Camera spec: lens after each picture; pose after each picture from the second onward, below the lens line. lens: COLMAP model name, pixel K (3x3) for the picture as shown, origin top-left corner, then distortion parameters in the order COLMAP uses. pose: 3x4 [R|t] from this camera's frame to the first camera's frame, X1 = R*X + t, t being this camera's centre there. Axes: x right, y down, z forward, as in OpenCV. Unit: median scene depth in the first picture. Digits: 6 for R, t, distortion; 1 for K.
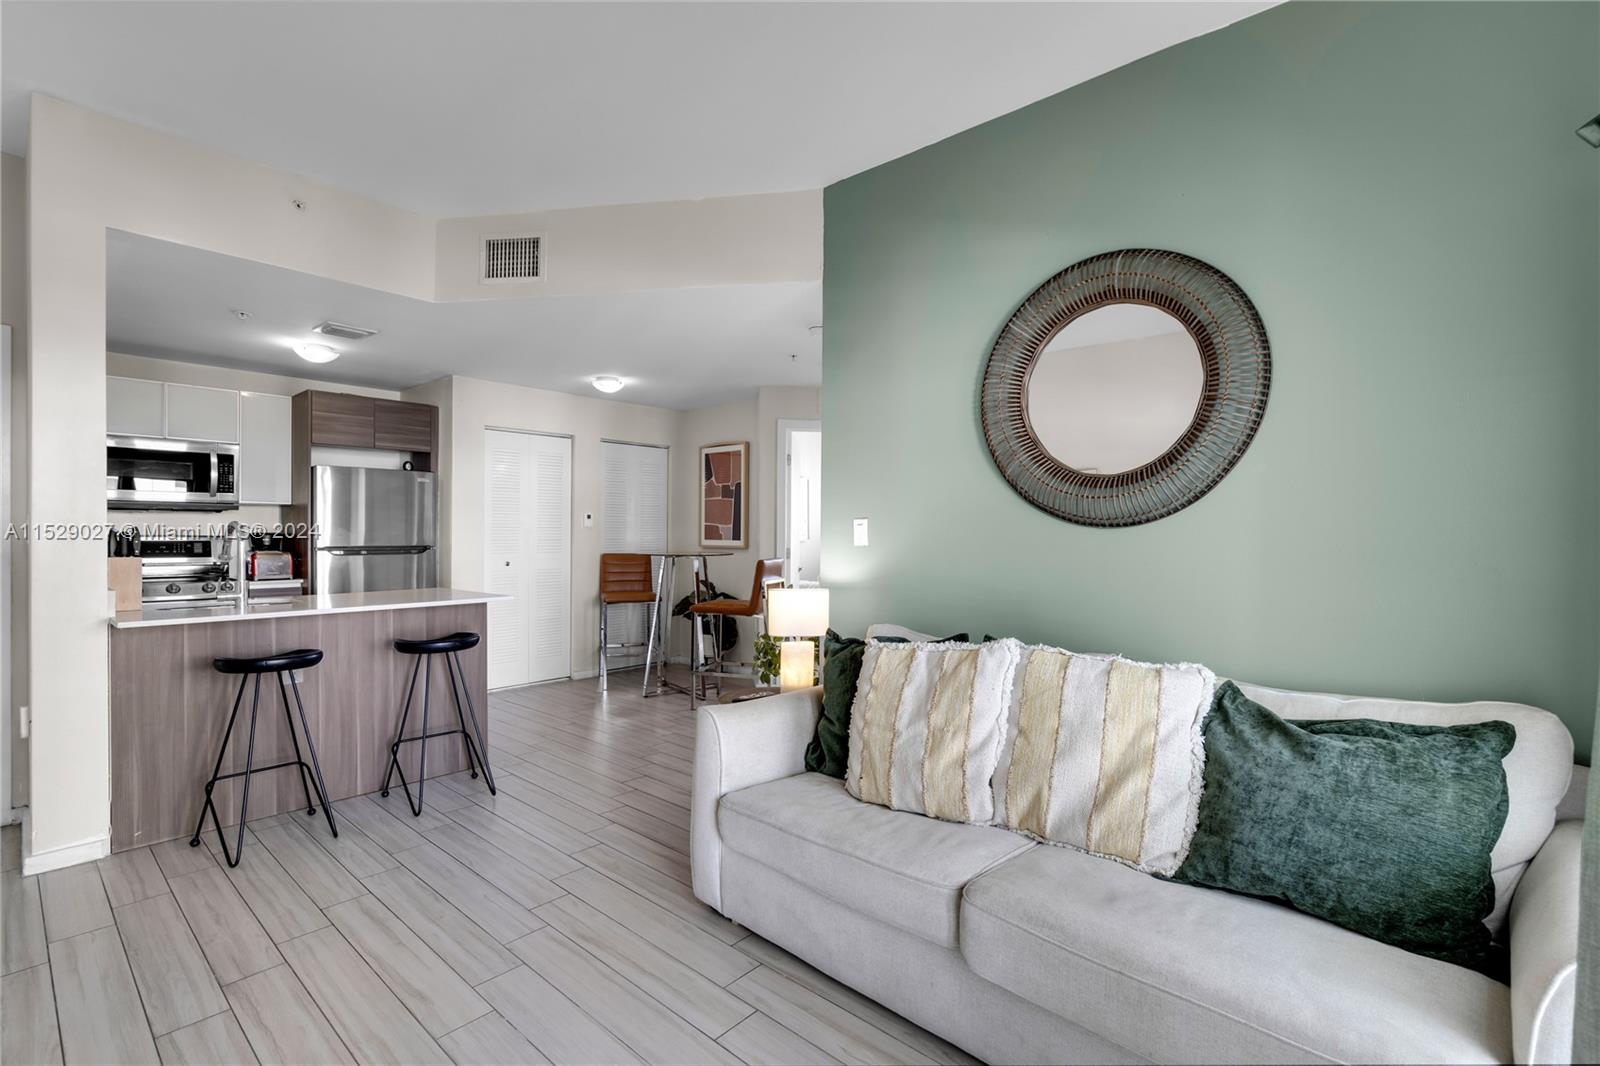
lens RADIAL K [[727.0, 0, 795.2], [0, 727.0, 538.8], [0, 0, 1]] dist [0.003177, 0.000435]
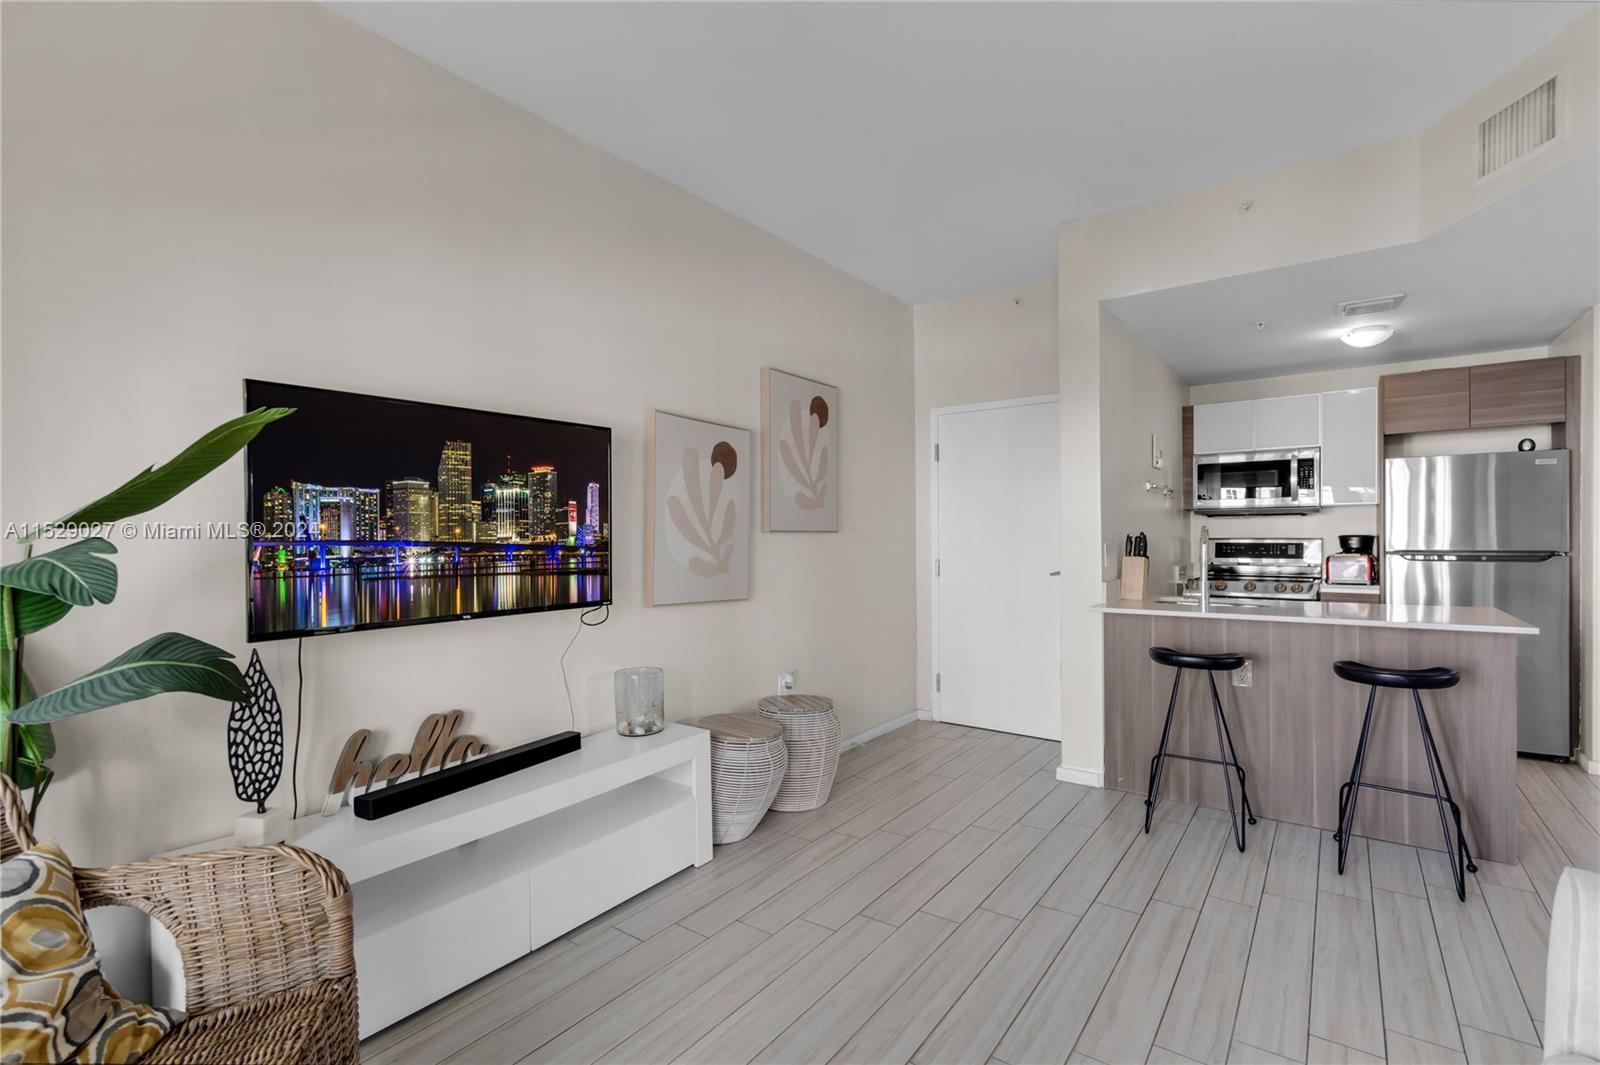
lens RADIAL K [[729.0, 0, 793.3], [0, 729.0, 539.3], [0, 0, 1]] dist [-0.001360, 0.001053]
pose [[0.089863, -0.001090, -0.995954, 0.163941], [0.000969, 0.999999, -0.001007, -0.002366], [0.995954, -0.000875, 0.089864, 0.190349]]
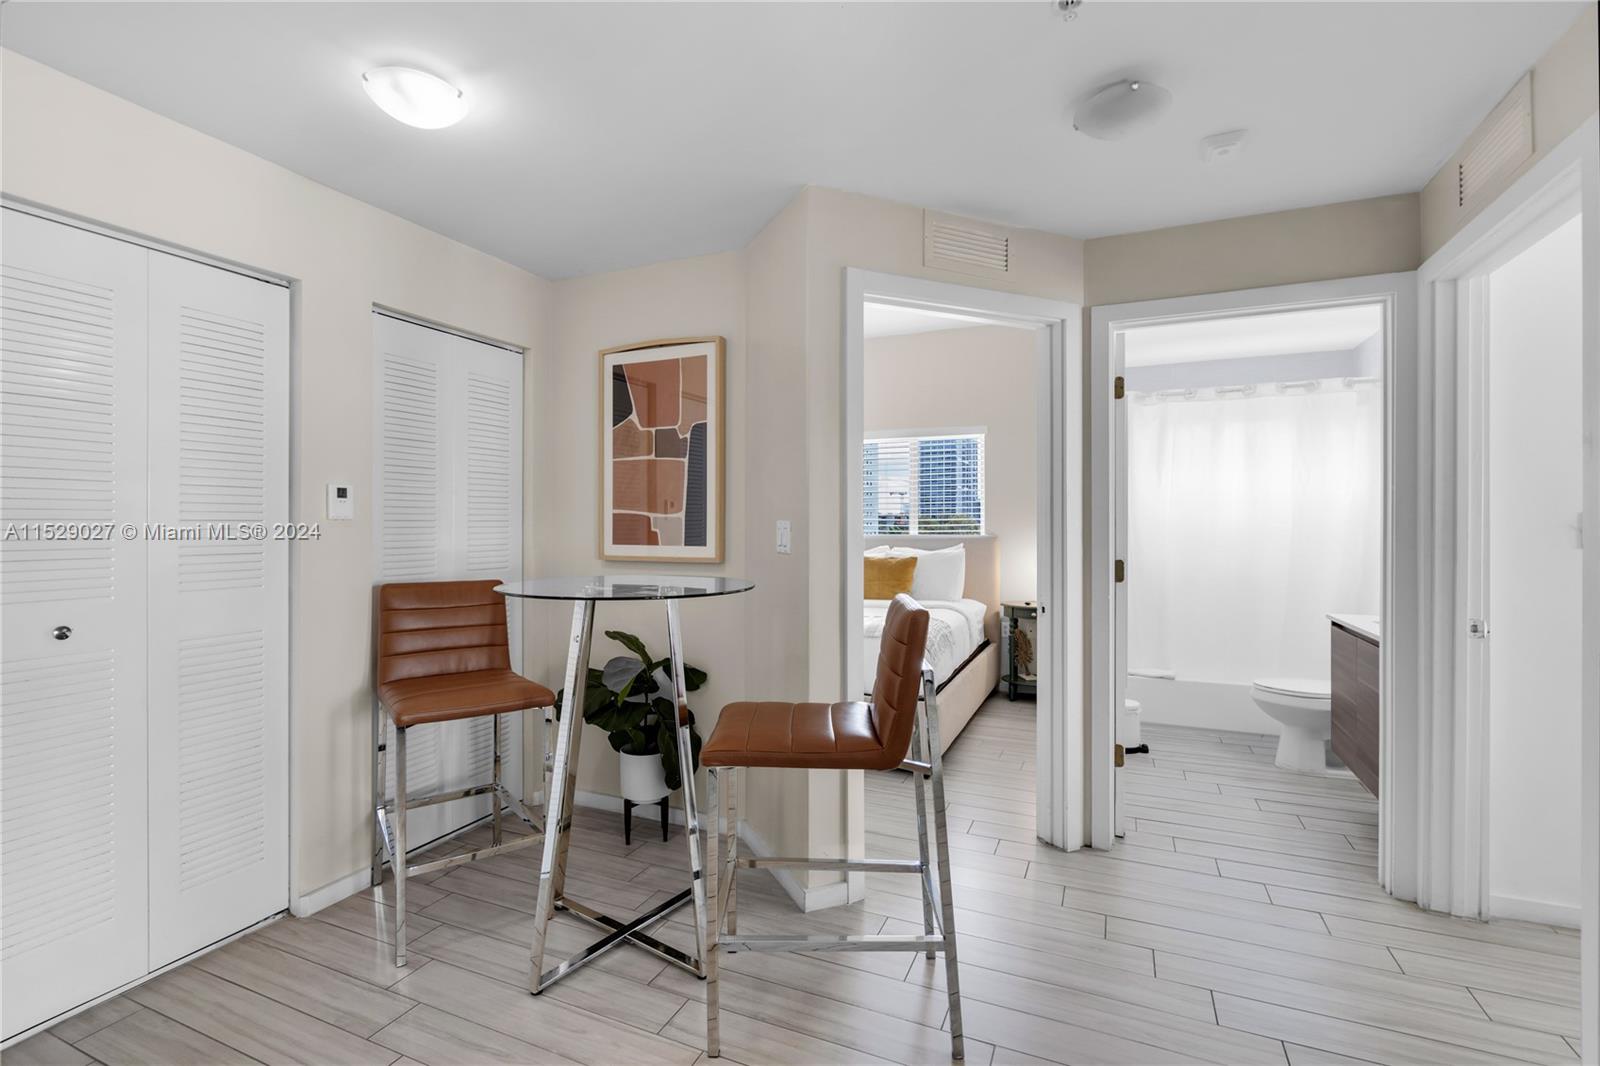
lens RADIAL K [[729.7, 0, 795.2], [0, 729.7, 528.7], [0, 0, 1]] dist [0.002033, 0.000818]
pose [[0.950350, -0.006830, 0.311109, -0.214310], [0.008878, 0.999947, -0.005168, -0.007711], [-0.311057, 0.007673, 0.950360, 0.675872]]
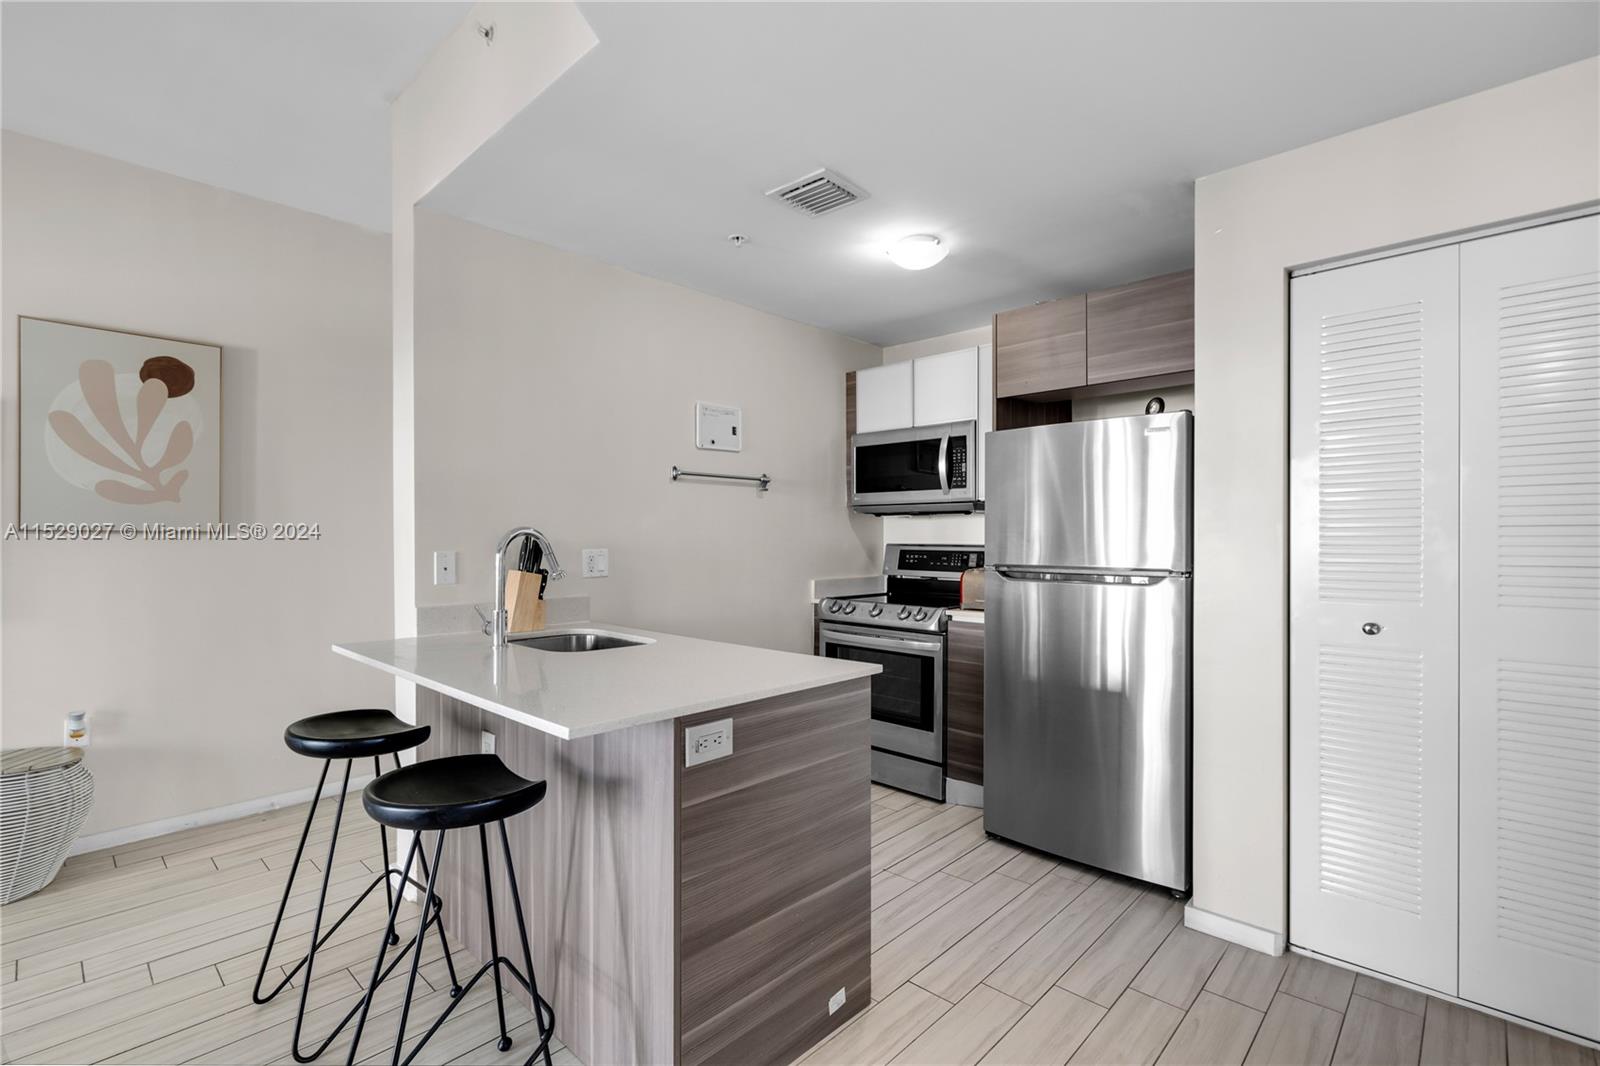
lens RADIAL K [[729.0, 0, 793.3], [0, 729.0, 539.8], [0, 0, 1]] dist [-0.001360, 0.001053]
pose [[-0.027222, -0.000718, -0.999629, -0.029008], [-0.005954, 0.999982, -0.000556, -0.008218], [0.999612, 0.005936, -0.027226, 0.832407]]
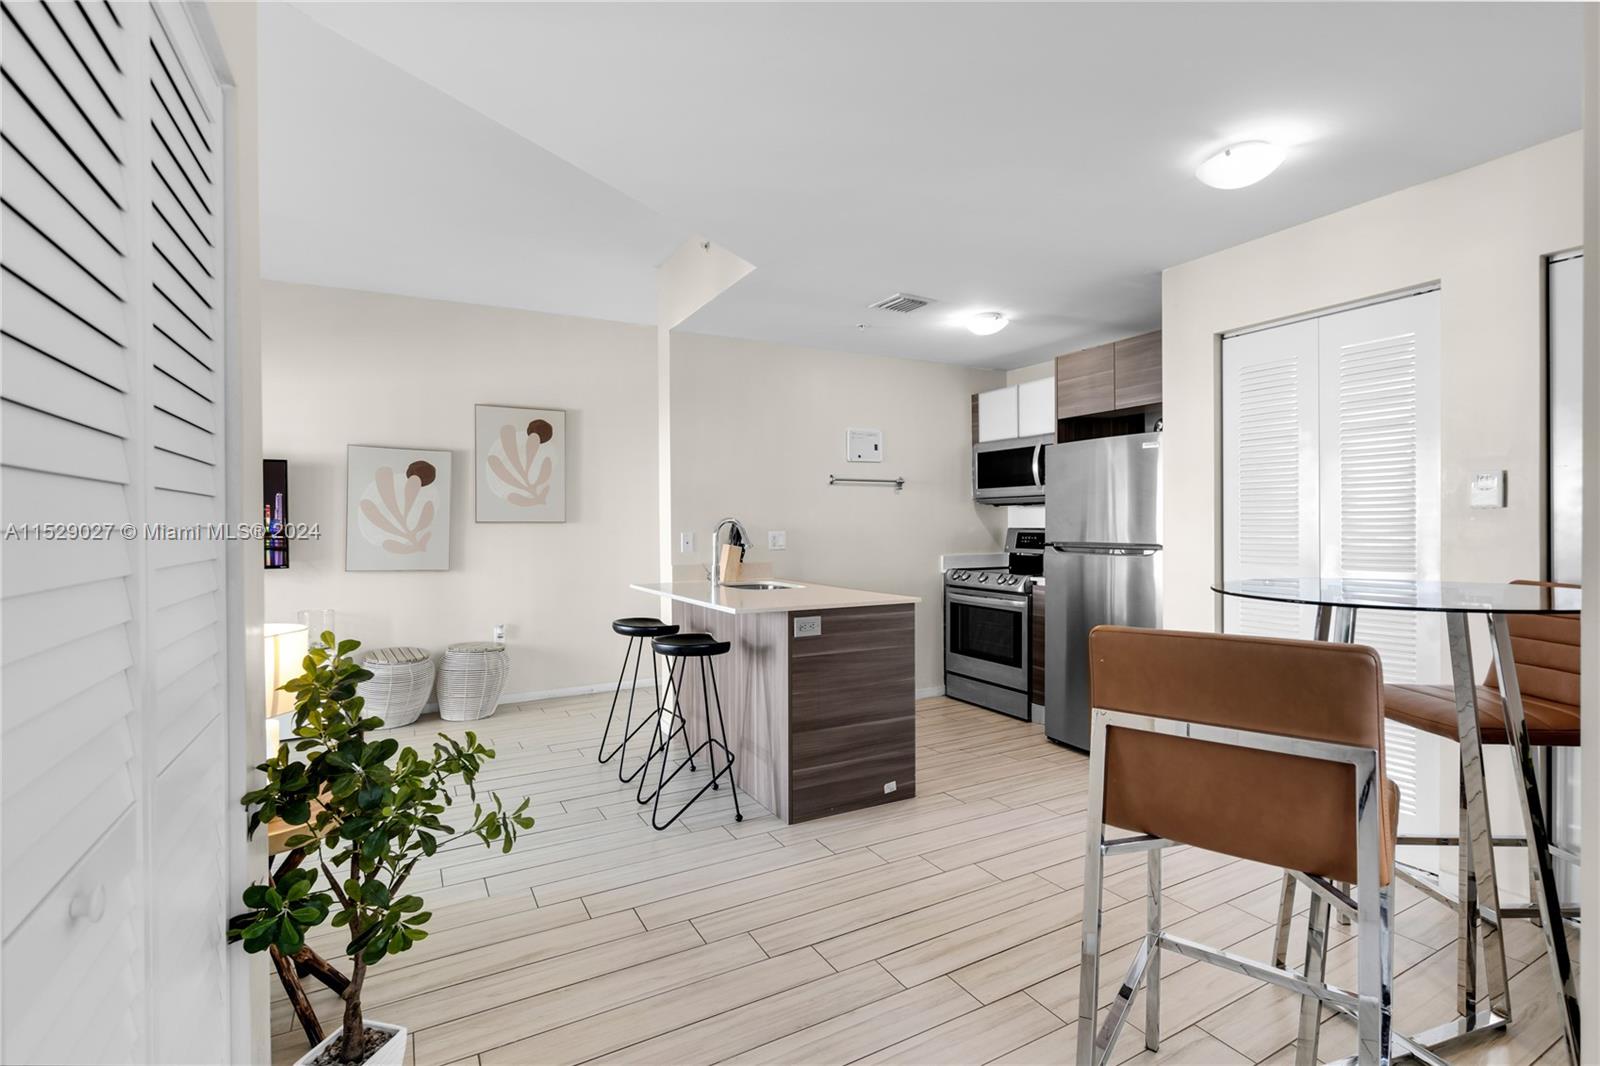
lens RADIAL K [[738.2, 0, 796.5], [0, 738.2, 532.4], [0, 0, 1]] dist [-0.008090, -0.000070]
pose [[-0.329321, 0.005840, -0.944200, 0.250681], [-0.001351, 0.999977, 0.006656, -0.004947], [0.944217, 0.003468, -0.329306, 0.985094]]
